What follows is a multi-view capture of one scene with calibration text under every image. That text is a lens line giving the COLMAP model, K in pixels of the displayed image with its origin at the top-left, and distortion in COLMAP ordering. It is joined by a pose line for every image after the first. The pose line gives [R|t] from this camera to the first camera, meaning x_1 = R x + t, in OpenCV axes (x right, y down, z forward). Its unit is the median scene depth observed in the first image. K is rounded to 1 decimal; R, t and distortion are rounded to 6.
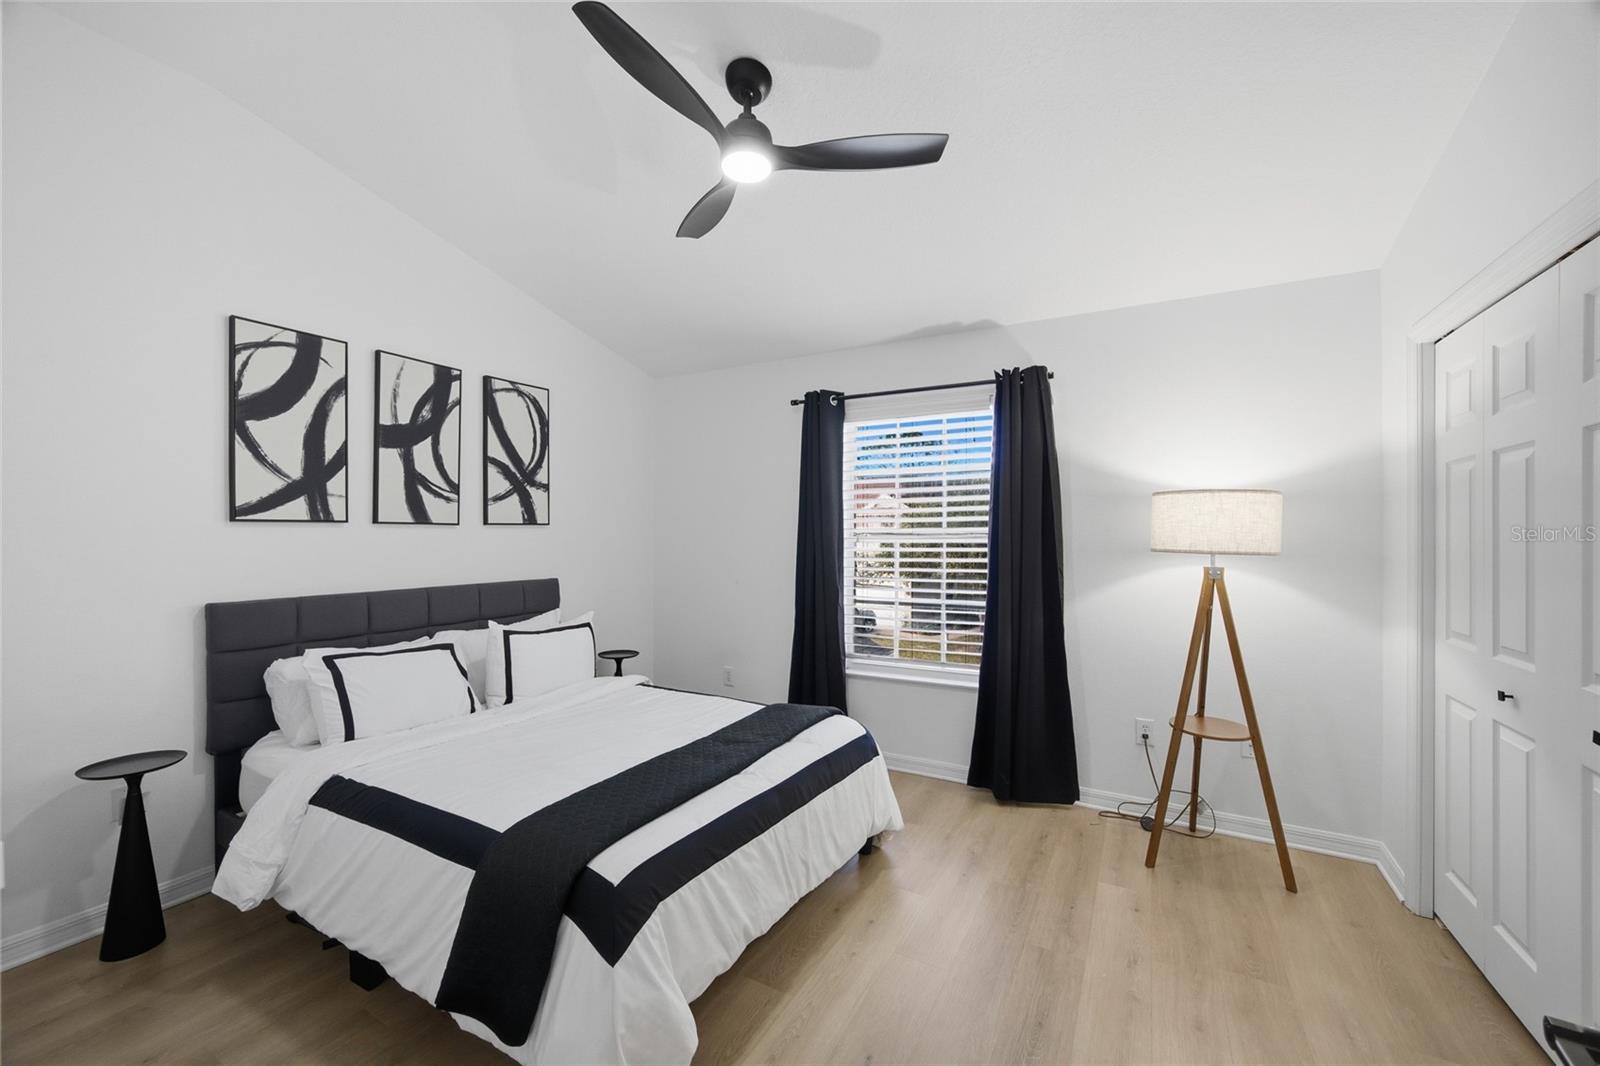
lens RADIAL K [[630.8, 0, 794.9], [0, 630.8, 532.9], [0, 0, 1]] dist [-0.003579, -0.000099]
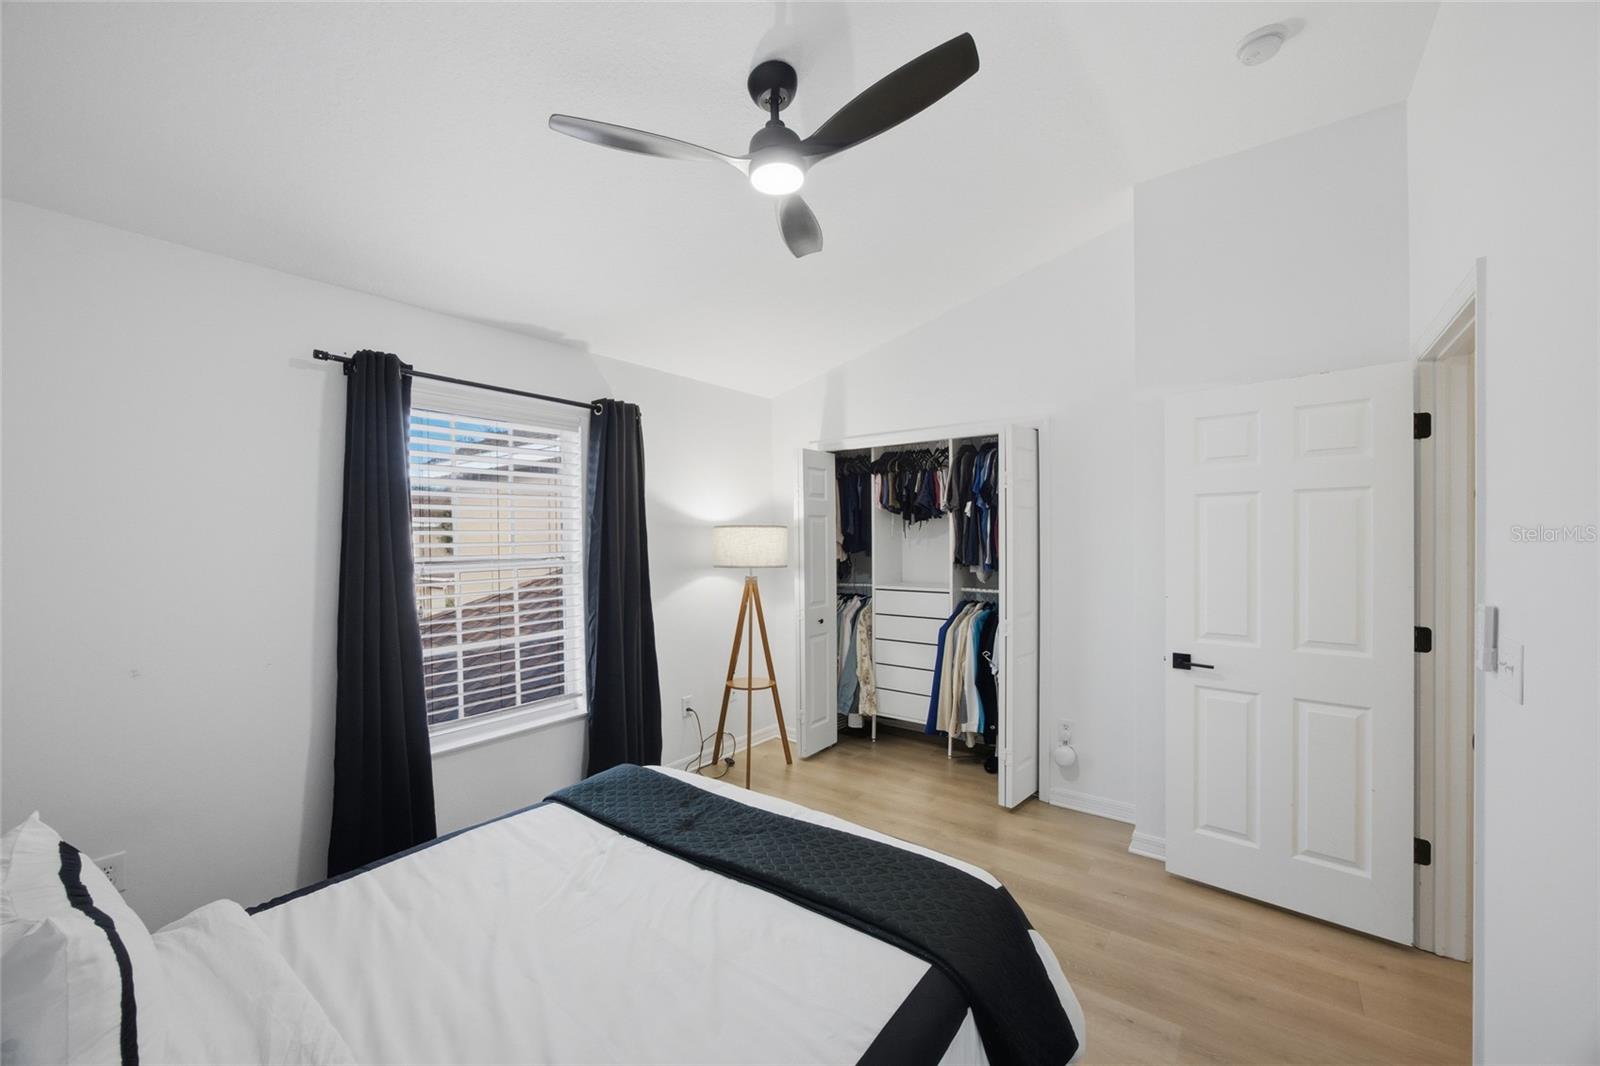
lens RADIAL K [[630.8, 0, 797.1], [0, 630.8, 536.5], [0, 0, 1]] dist [-0.003579, -0.000099]
pose [[0.171520, 0.000904, 0.985180, -0.627105], [0.003669, 0.999992, -0.001556, -0.030413], [-0.985174, 0.003882, 0.171515, 0.511610]]
